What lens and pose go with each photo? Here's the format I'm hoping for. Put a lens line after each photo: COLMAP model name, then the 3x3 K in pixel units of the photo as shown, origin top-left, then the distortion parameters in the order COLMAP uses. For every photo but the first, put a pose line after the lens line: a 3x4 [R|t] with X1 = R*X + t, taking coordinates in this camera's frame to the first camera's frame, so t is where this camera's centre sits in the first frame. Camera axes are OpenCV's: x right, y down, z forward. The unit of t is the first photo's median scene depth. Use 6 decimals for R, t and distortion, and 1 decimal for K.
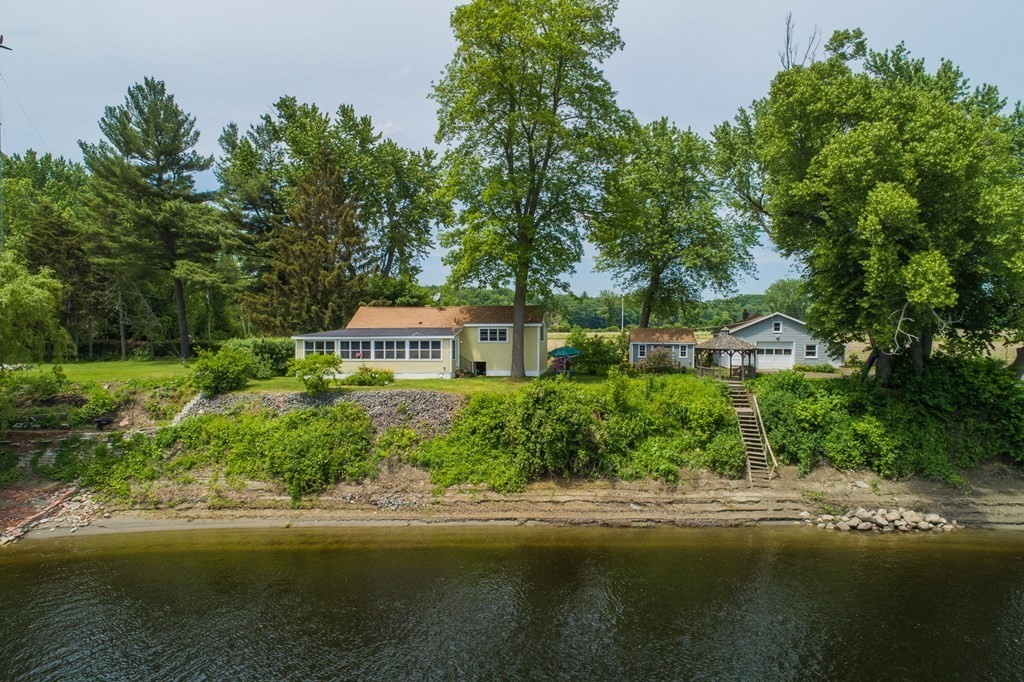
lens RADIAL K [[682.9, 0, 513.7], [0, 682.9, 347.7], [0, 0, 1]] dist [-0.011211, 0.008717]
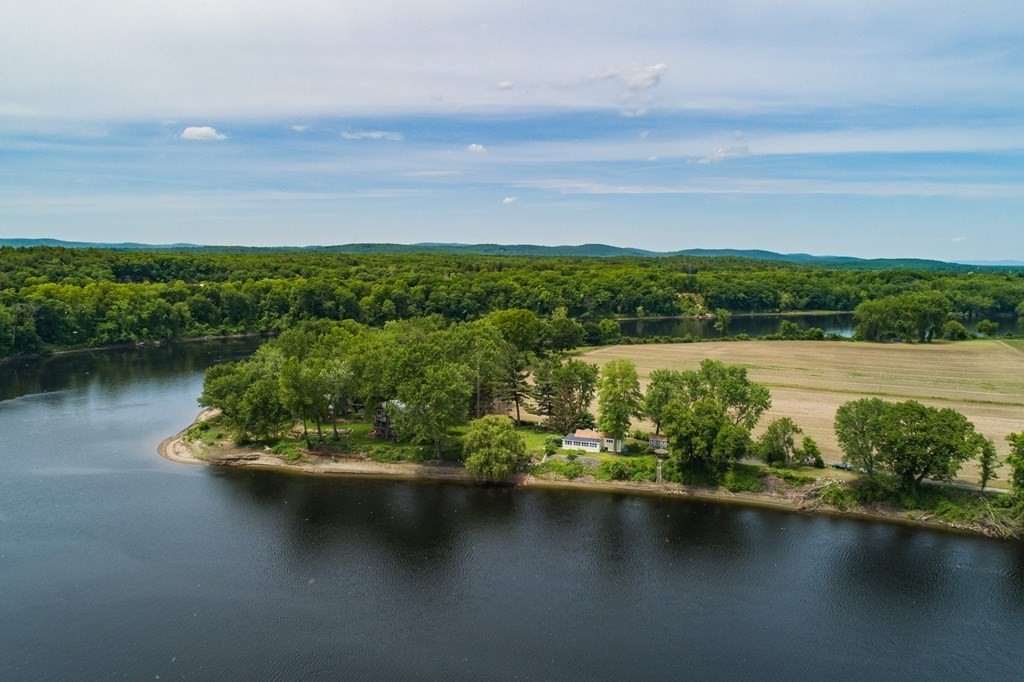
lens RADIAL K [[682.9, 0, 511.3], [0, 682.9, 343.7], [0, 0, 1]] dist [-0.011211, 0.008717]
pose [[0.972120, 0.030704, -0.232466, 0.442415], [-0.010914, 0.996240, 0.085942, -1.265807], [0.234230, -0.081009, 0.968800, -4.109088]]
